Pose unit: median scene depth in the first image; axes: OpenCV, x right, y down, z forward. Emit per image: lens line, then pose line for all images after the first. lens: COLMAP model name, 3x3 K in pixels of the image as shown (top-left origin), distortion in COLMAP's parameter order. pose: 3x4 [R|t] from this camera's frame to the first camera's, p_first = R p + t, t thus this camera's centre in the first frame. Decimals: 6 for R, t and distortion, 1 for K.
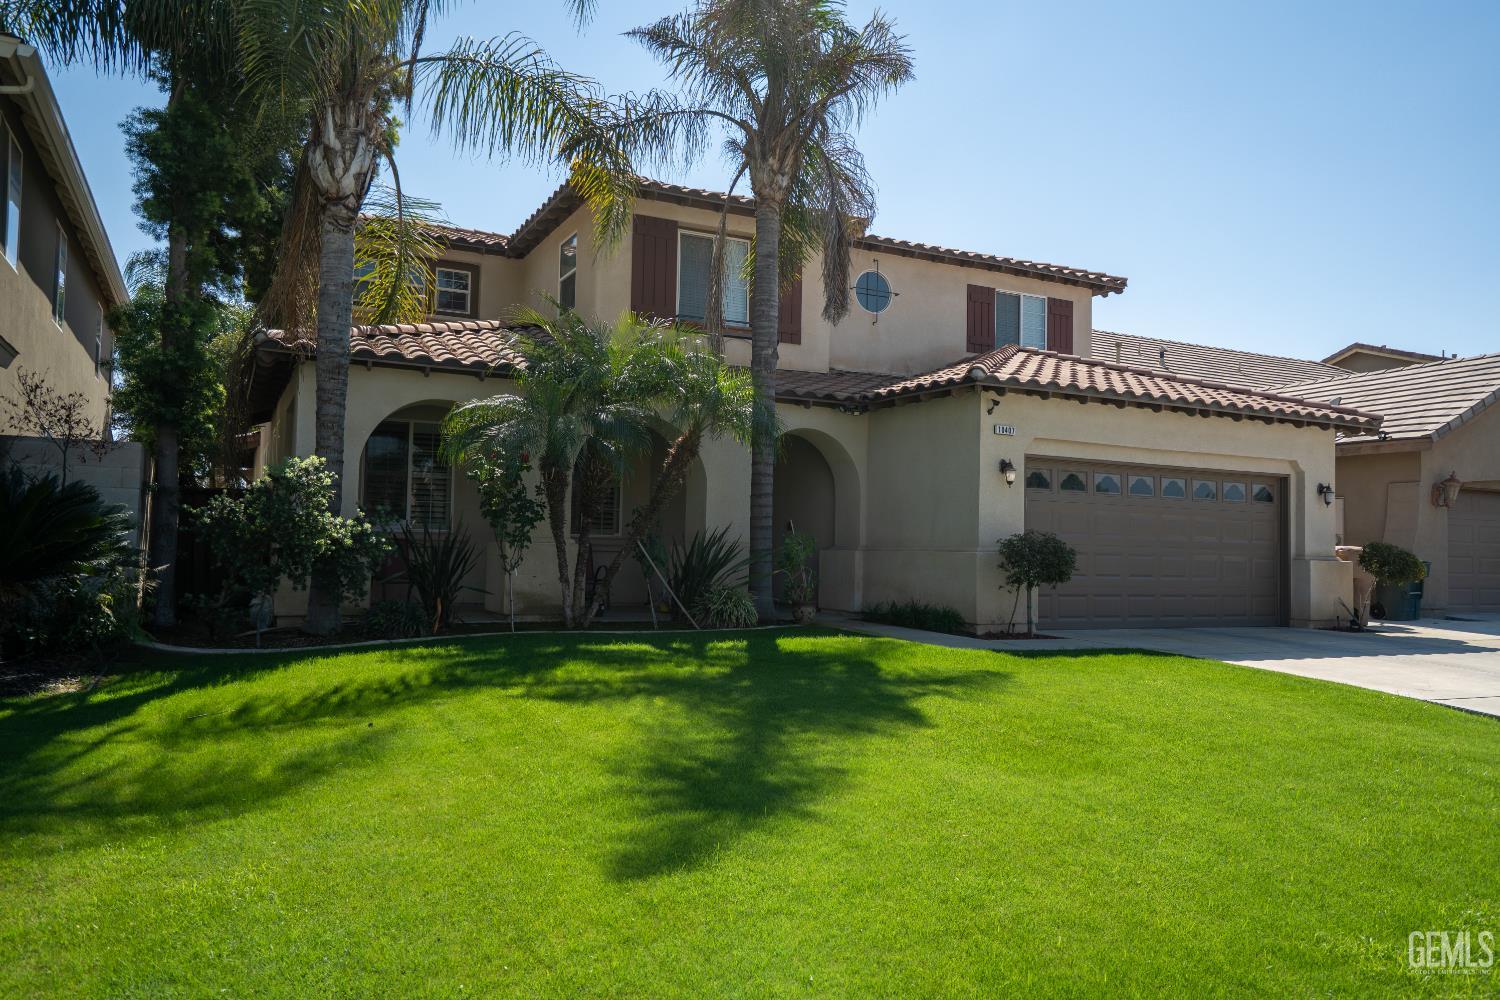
lens RADIAL K [[1087.0, 0, 750.0], [0, 1087.0, 500.0], [0, 0, 1]] dist [-0.000509, -0.000193]
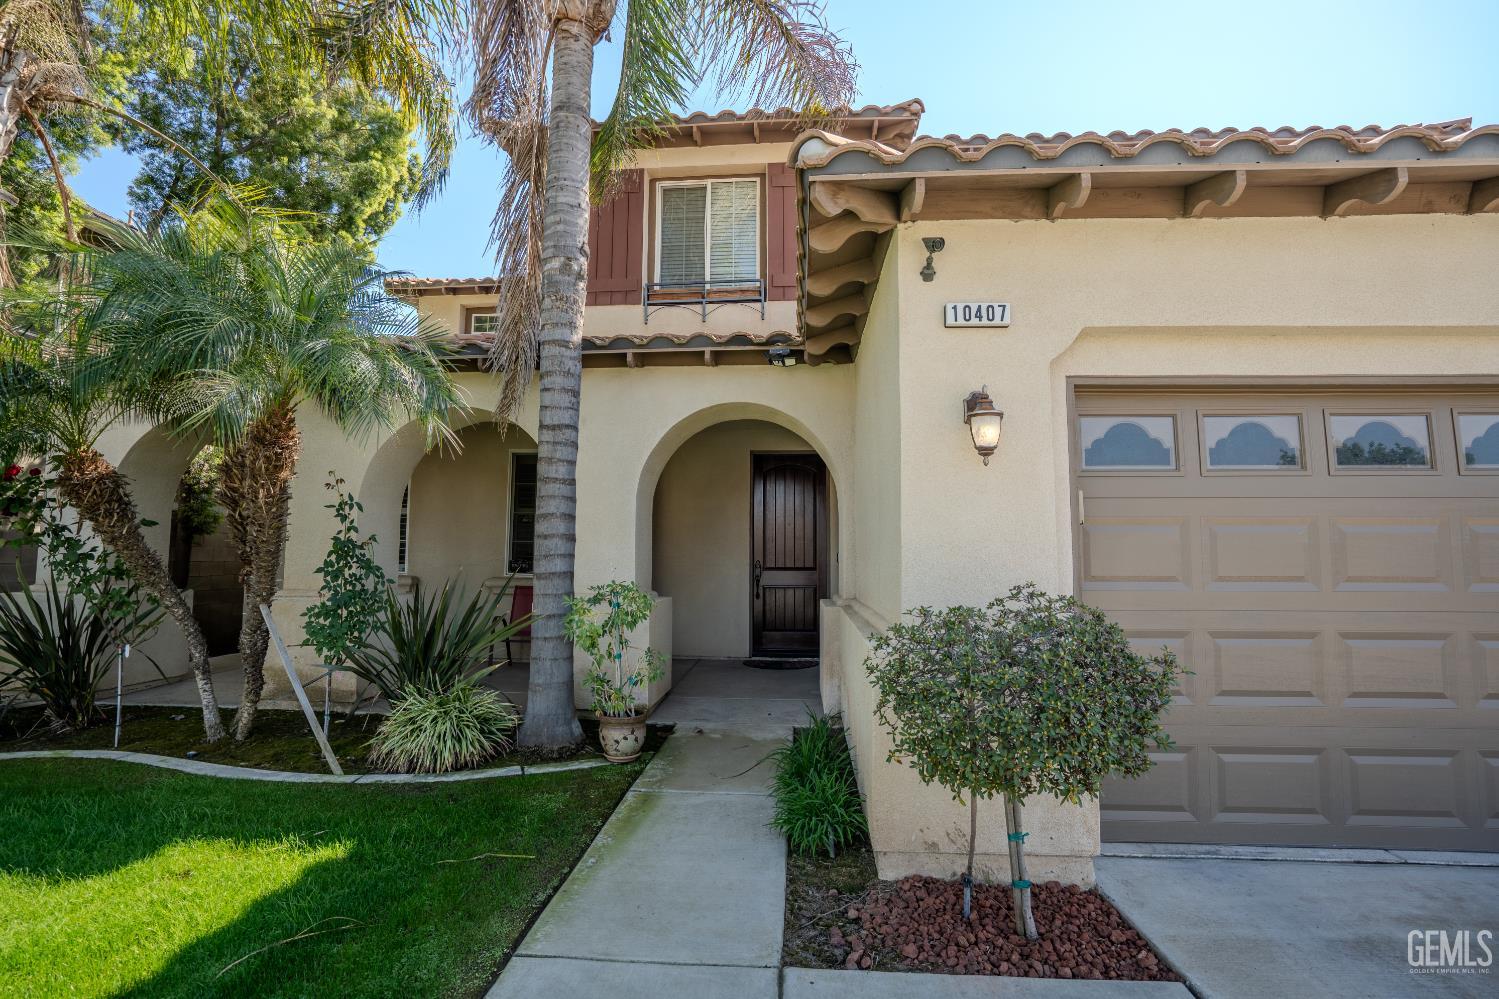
lens RADIAL K [[700.9, 0, 749.5], [0, 700.9, 499.5], [0, 0, 1]] dist [-0.054338, 0.023566]
pose [[0.863718, -0.063813, -0.499919, 0.274902], [0.045167, 0.997761, -0.049325, 0.007707], [0.501948, 0.020023, 0.864666, 0.732565]]
